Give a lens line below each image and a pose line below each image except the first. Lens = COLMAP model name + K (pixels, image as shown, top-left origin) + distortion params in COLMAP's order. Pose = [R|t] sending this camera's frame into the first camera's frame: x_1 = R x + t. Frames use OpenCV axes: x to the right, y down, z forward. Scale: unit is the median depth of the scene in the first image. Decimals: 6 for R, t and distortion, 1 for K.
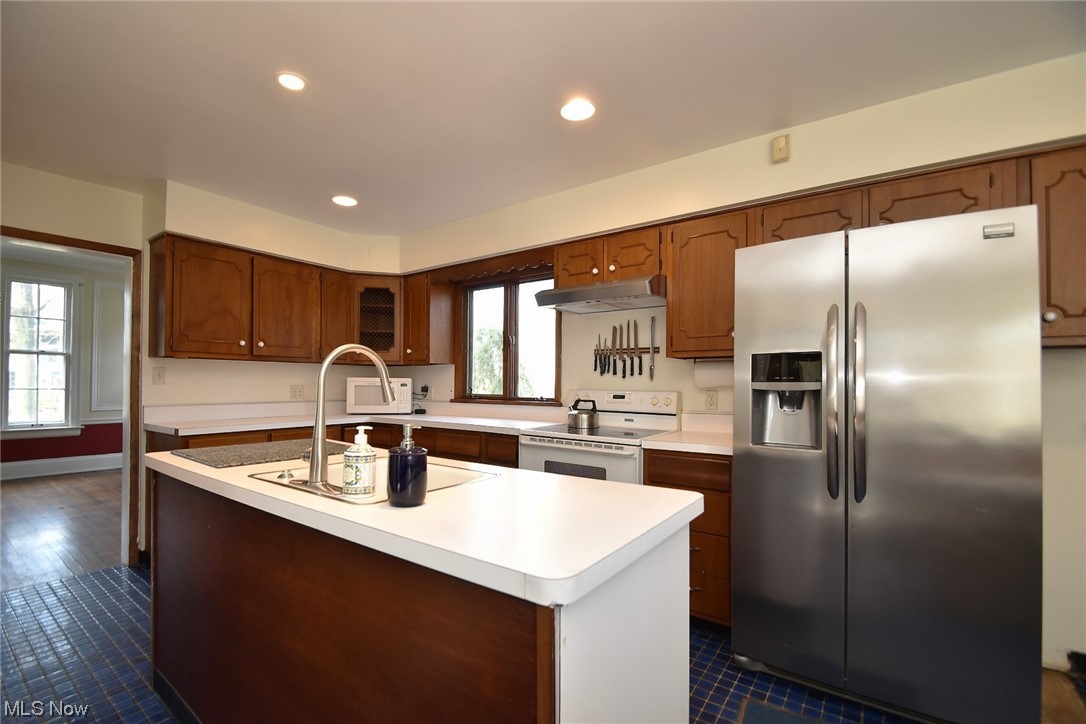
lens RADIAL K [[476.7, 0, 525.4], [0, 476.7, 378.5], [0, 0, 1]] dist [0.000699, -0.000237]
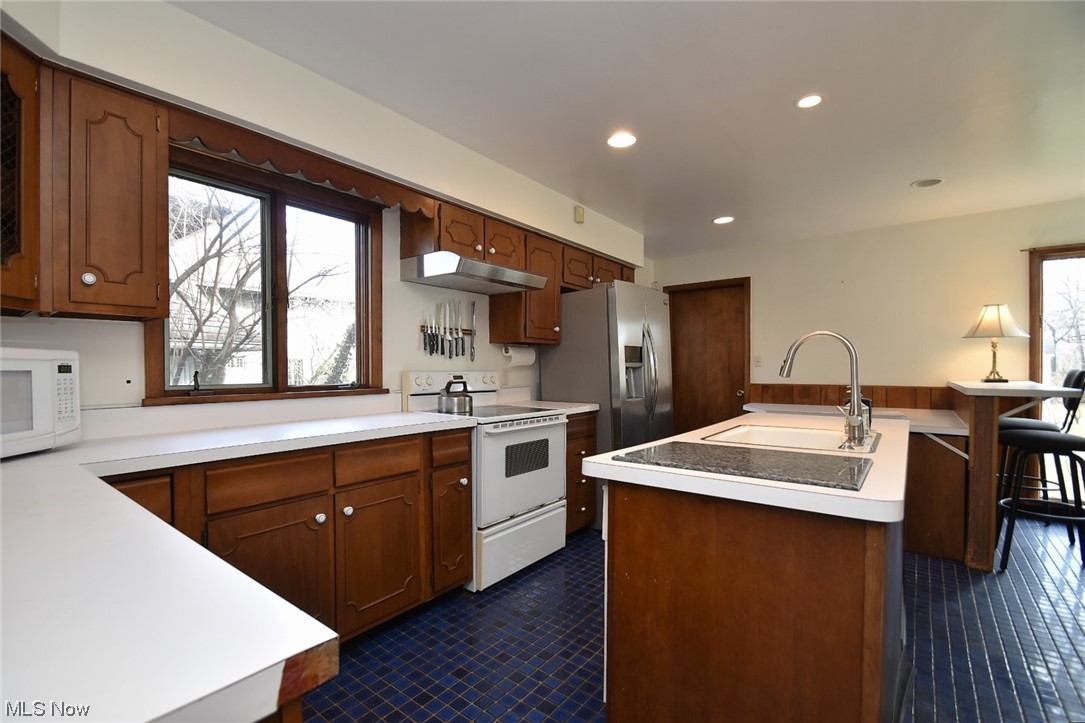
lens RADIAL K [[476.3, 0, 524.9], [0, 476.3, 378.0], [0, 0, 1]] dist [0.000699, -0.000237]
pose [[0.049156, -0.023601, 0.998512, -0.768319], [-0.005073, 0.999702, 0.023879, 0.014647], [-0.998778, -0.006240, 0.049022, 0.804013]]
